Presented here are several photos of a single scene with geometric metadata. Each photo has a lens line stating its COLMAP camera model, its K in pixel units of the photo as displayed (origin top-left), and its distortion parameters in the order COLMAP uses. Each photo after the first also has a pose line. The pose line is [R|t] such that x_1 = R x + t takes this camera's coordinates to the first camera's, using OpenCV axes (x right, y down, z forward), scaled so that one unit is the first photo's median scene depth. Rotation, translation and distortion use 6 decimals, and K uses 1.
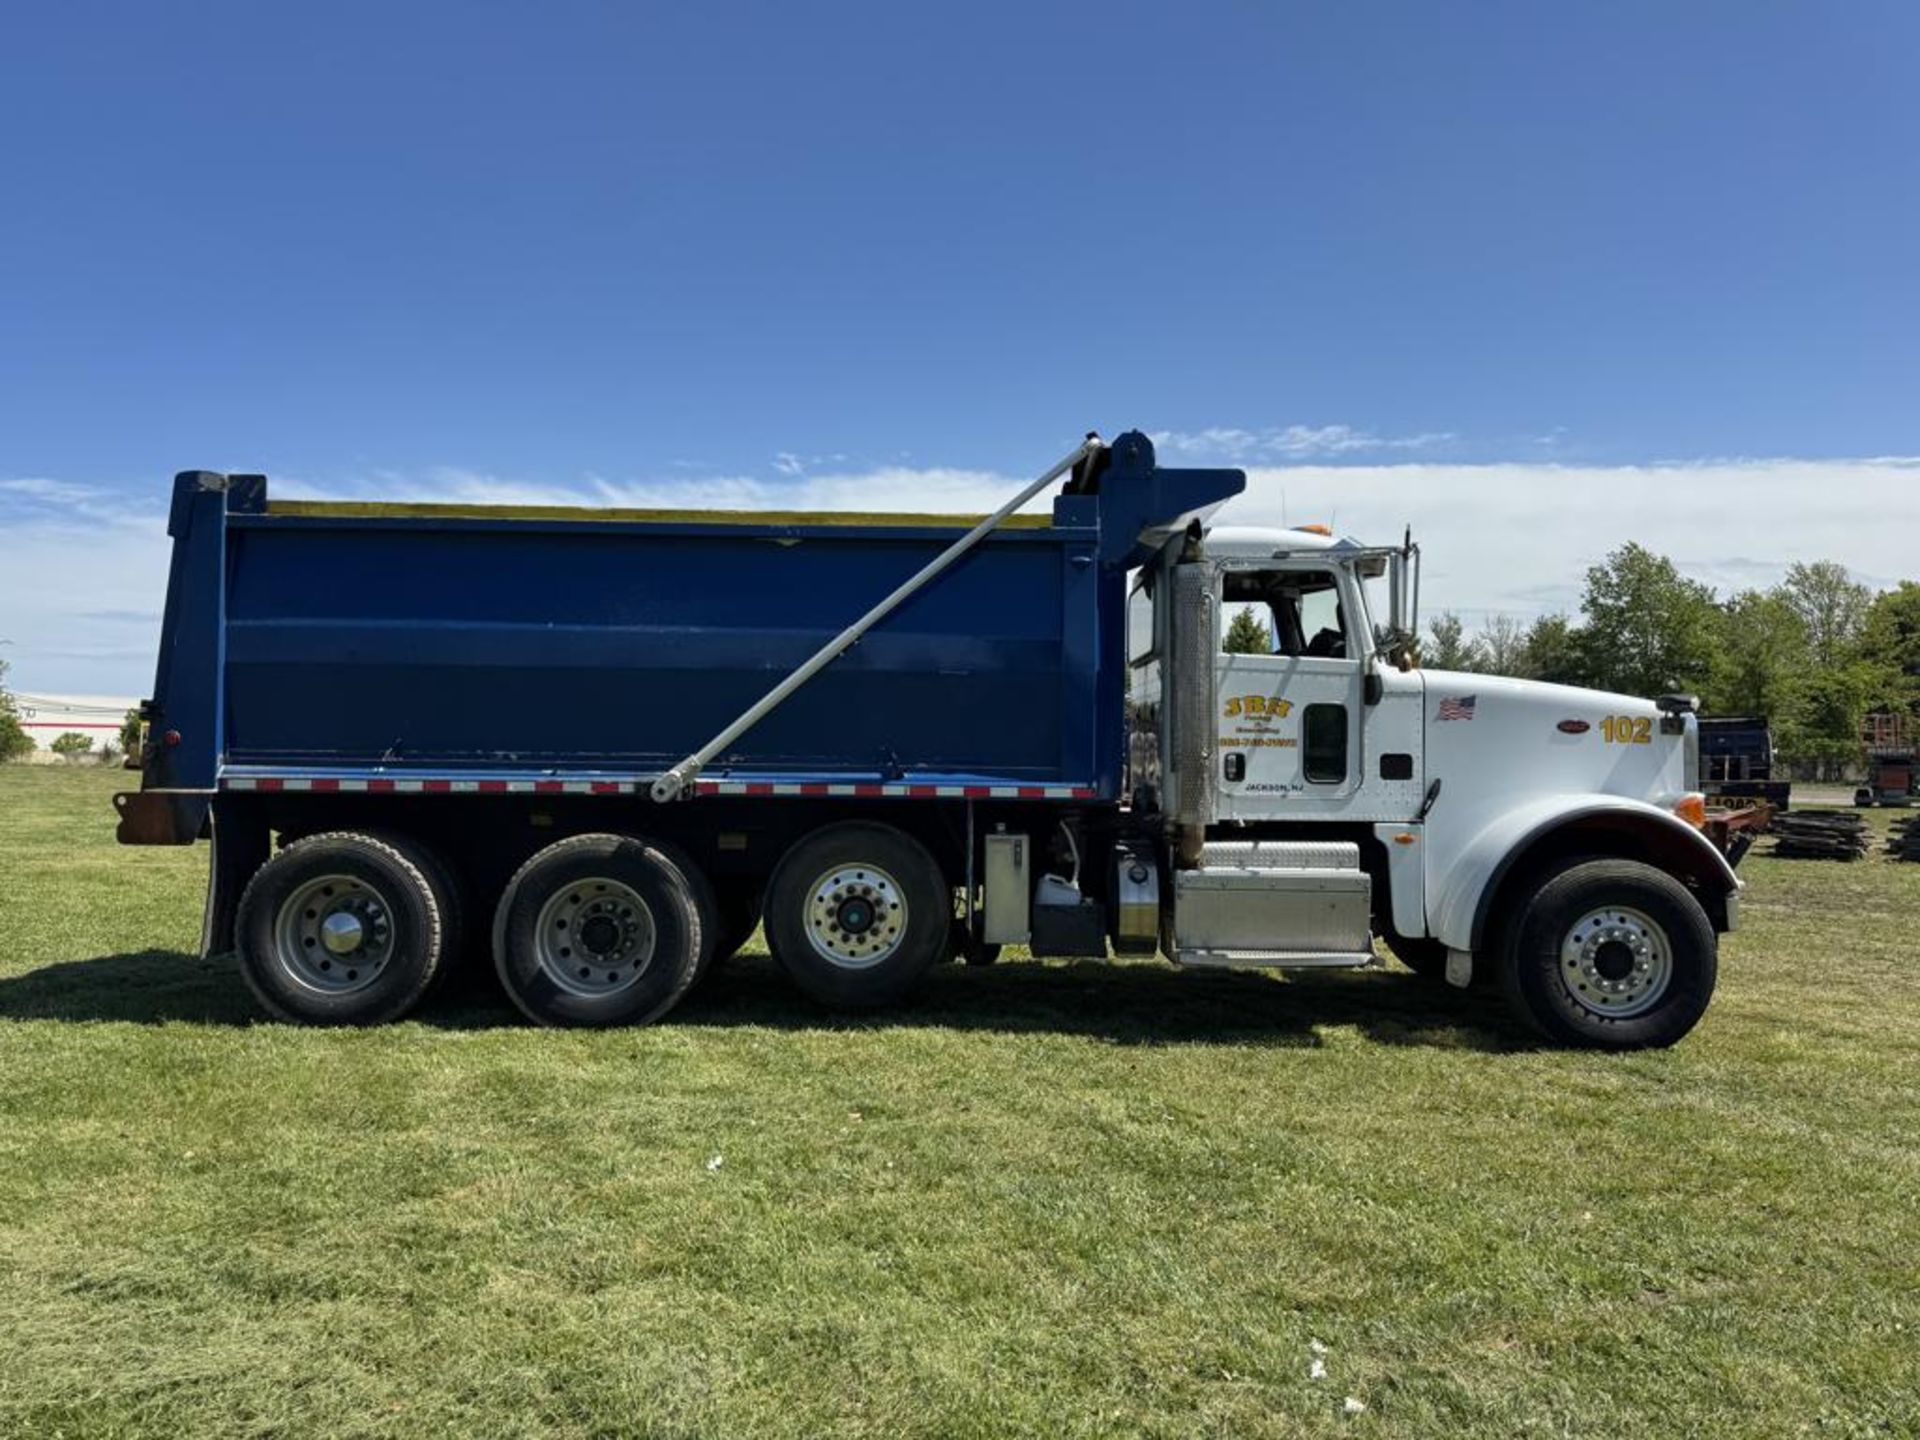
lens RADIAL K [[1341.6, 0, 966.5], [0, 1341.6, 716.5], [0, 0, 1]] dist [0.136066, -0.239403]
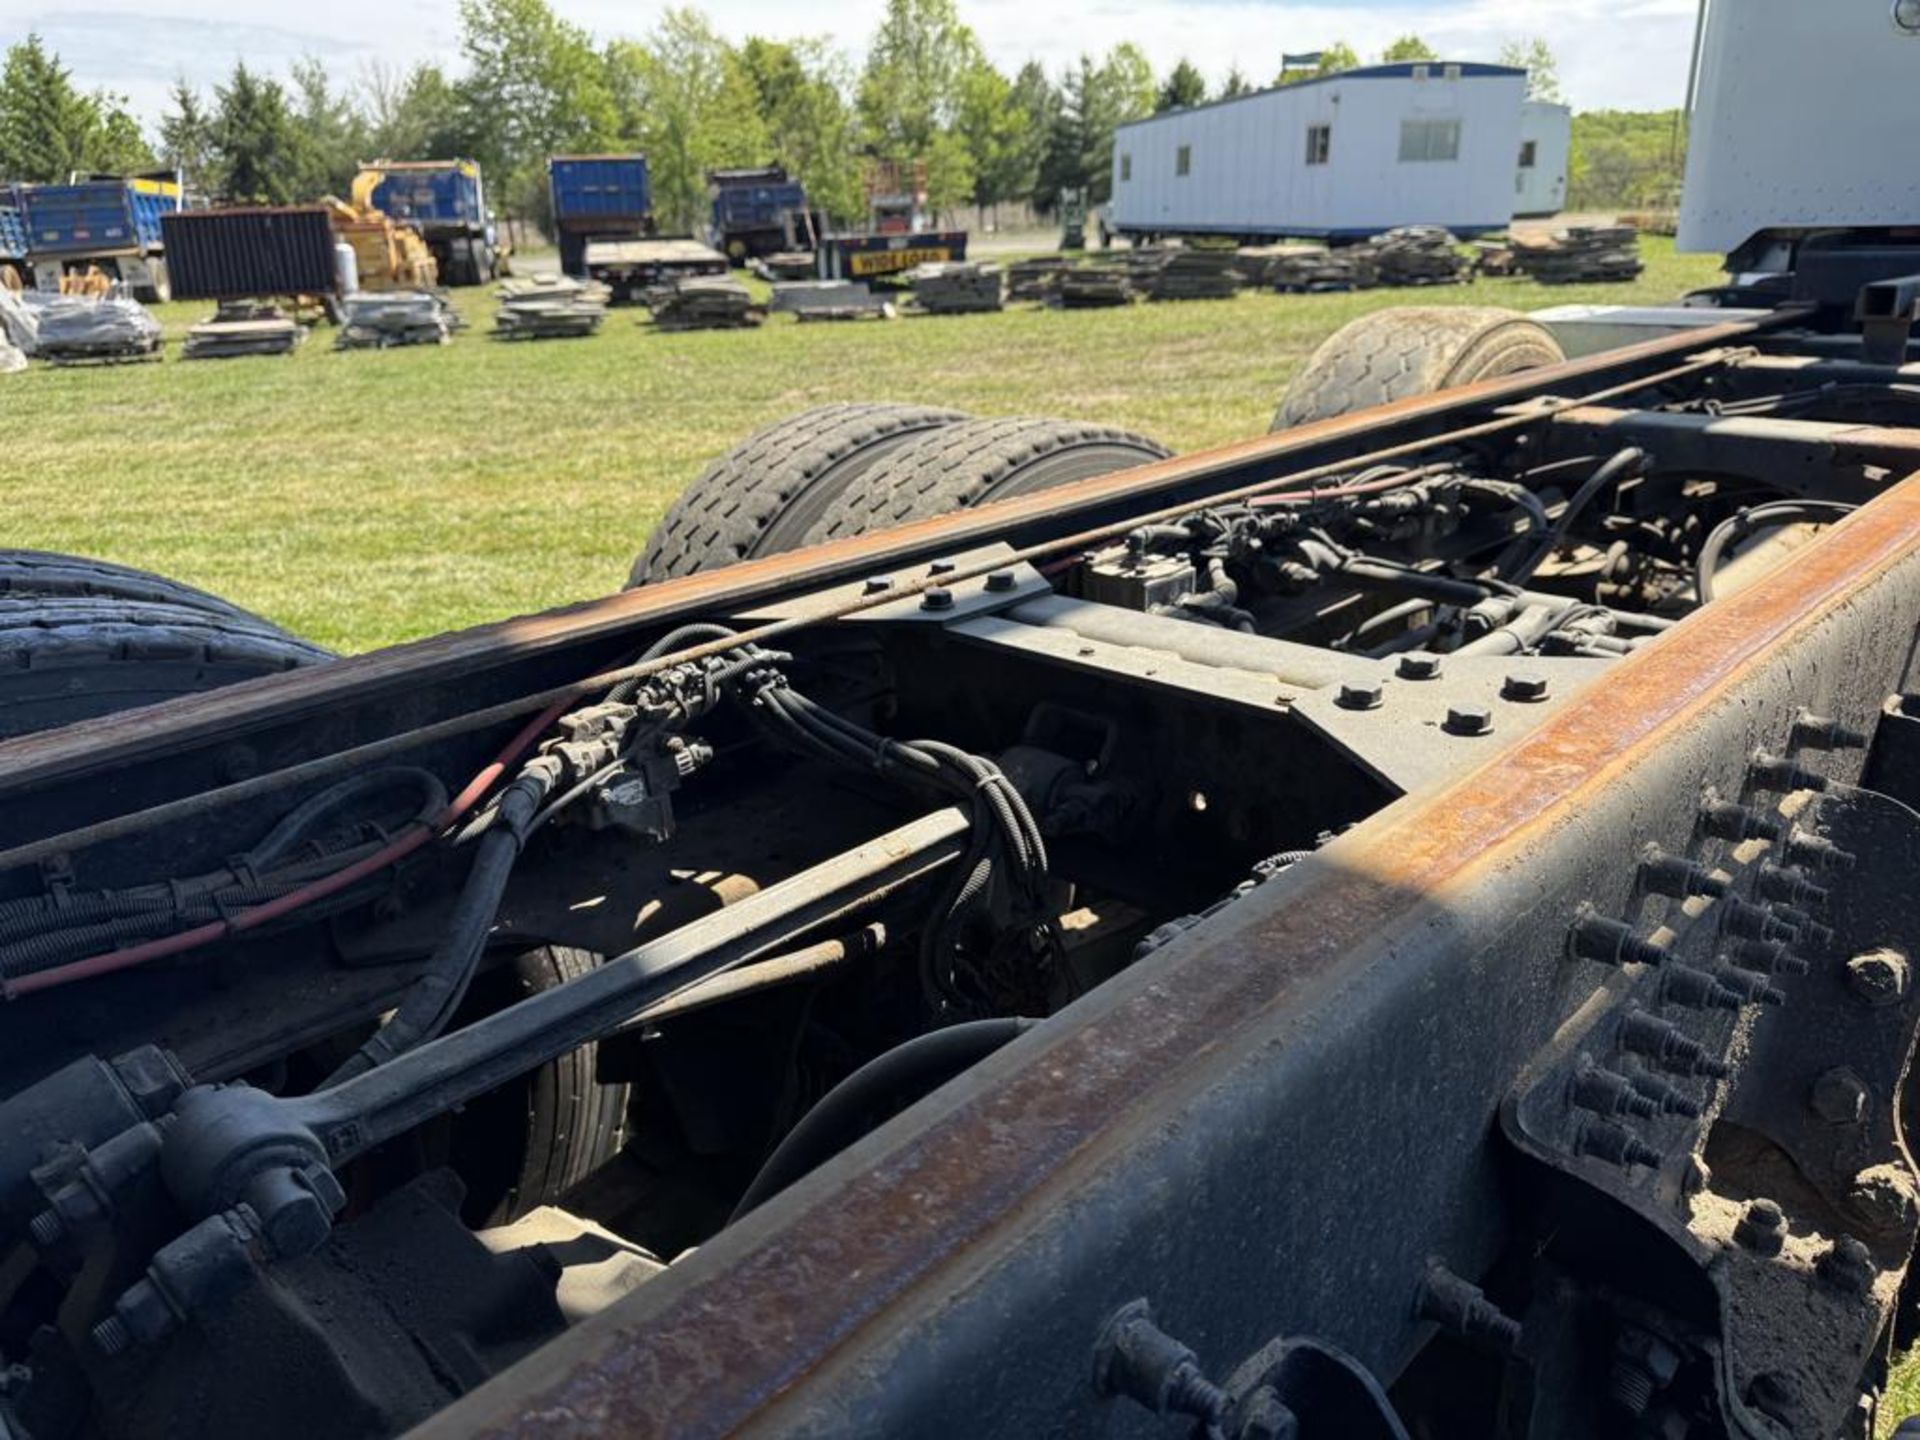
lens RADIAL K [[1379.7, 0, 951.3], [0, 1379.7, 715.8], [0, 0, 1]] dist [-0.000401, -0.004784]
pose [[0.695410, -0.281551, 0.661161, -0.467565], [0.029452, 0.930445, 0.365246, 0.044991], [-0.718010, -0.234523, 0.655333, 1.062912]]
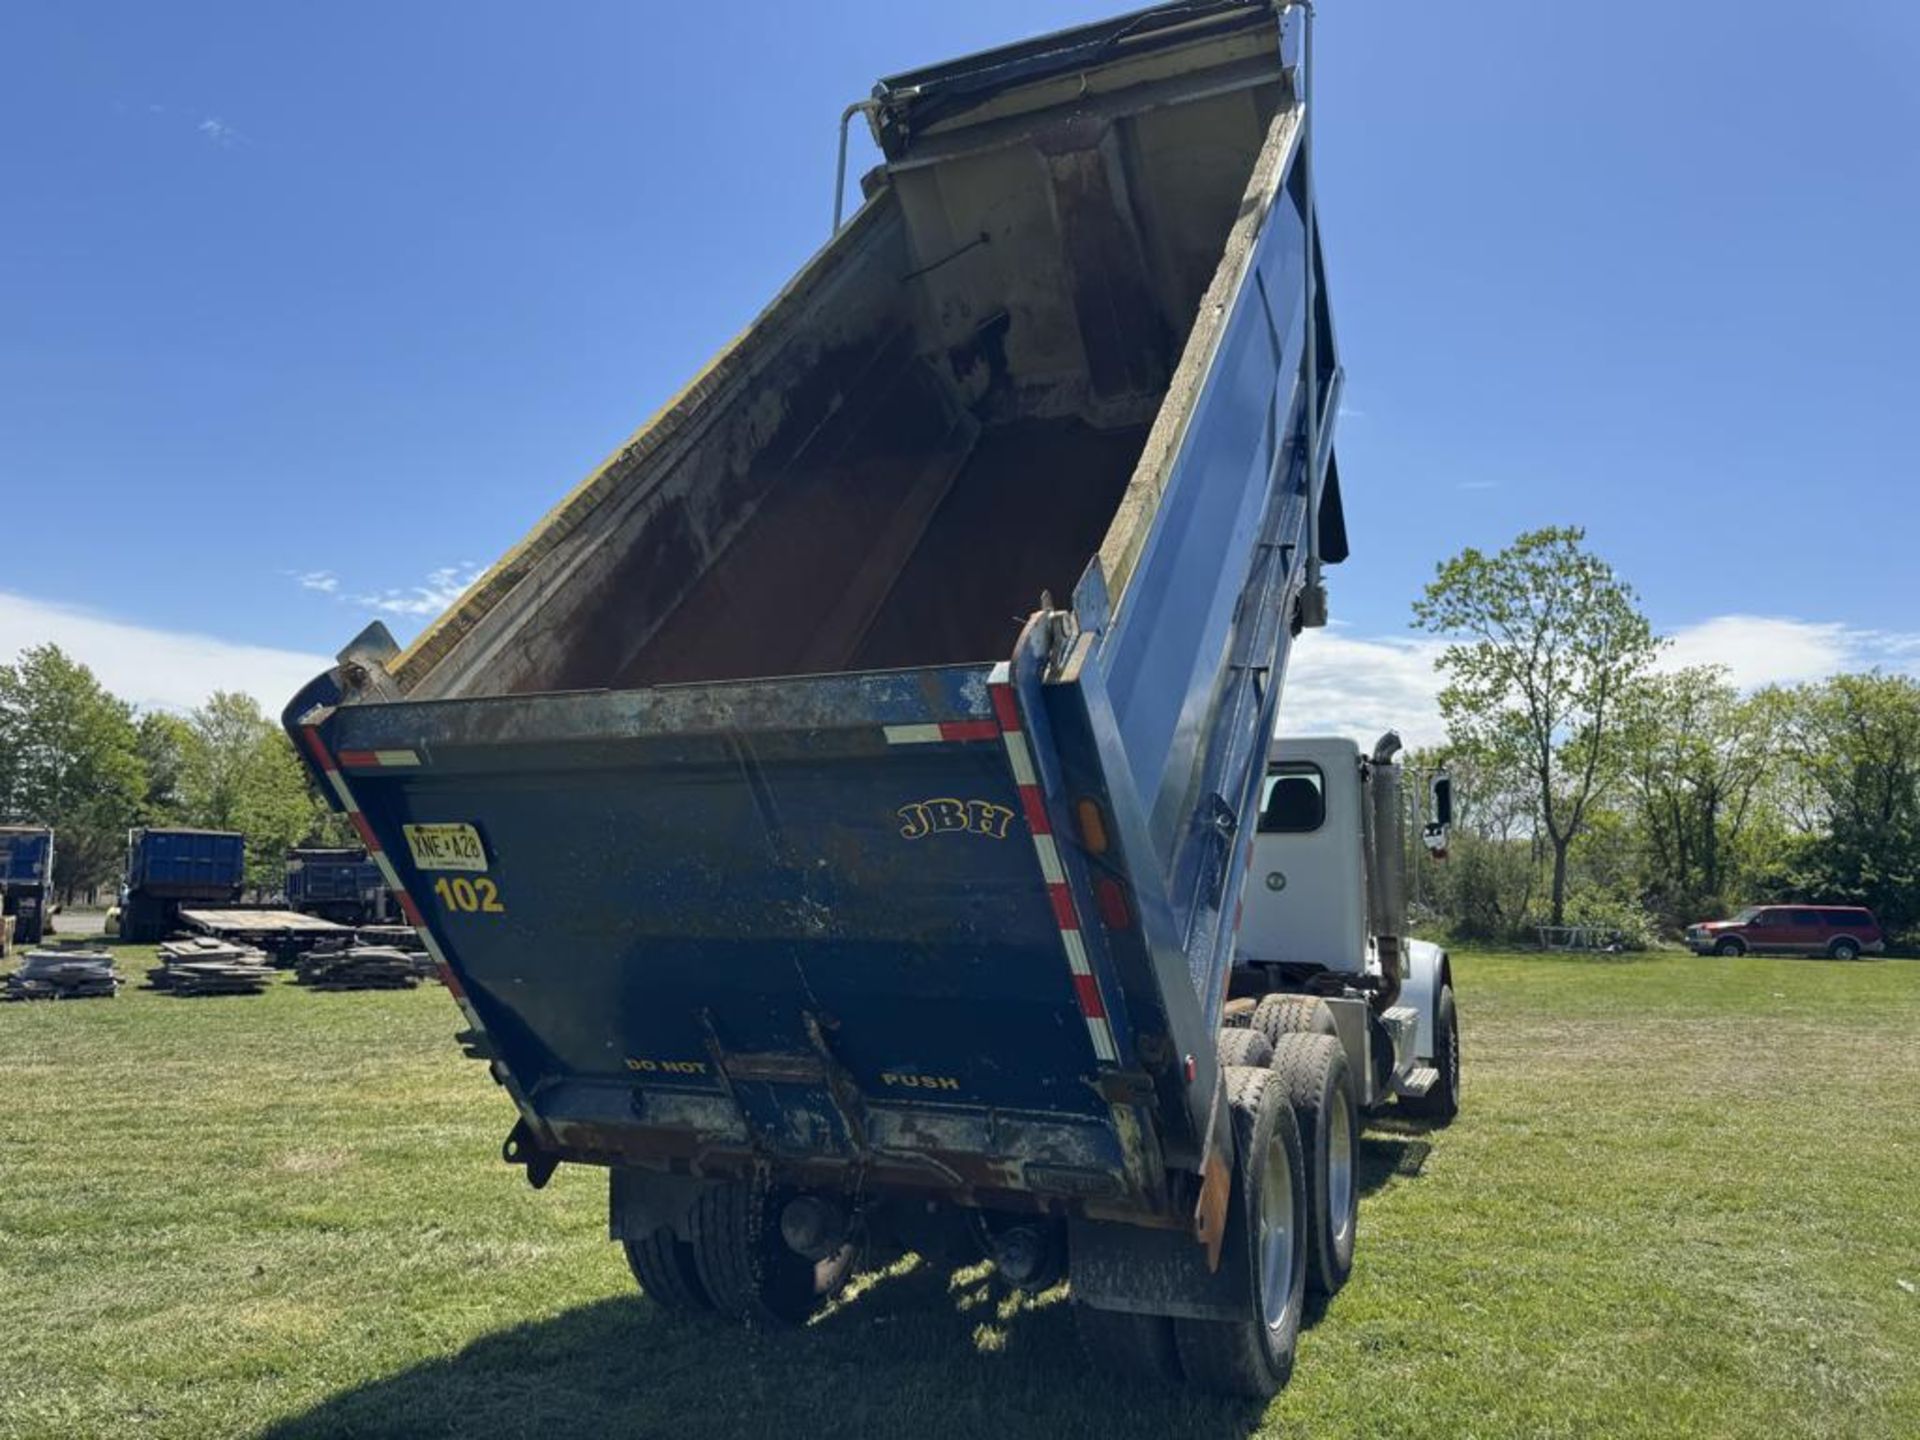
lens RADIAL K [[1364.8, 0, 967.1], [0, 1364.8, 711.3], [0, 0, 1]] dist [0.035077, -0.041633]
pose [[0.398901, 0.114822, 0.909777, -1.125771], [-0.032074, 0.993270, -0.111297, -0.010319], [-0.916433, 0.015216, 0.399899, 0.847506]]
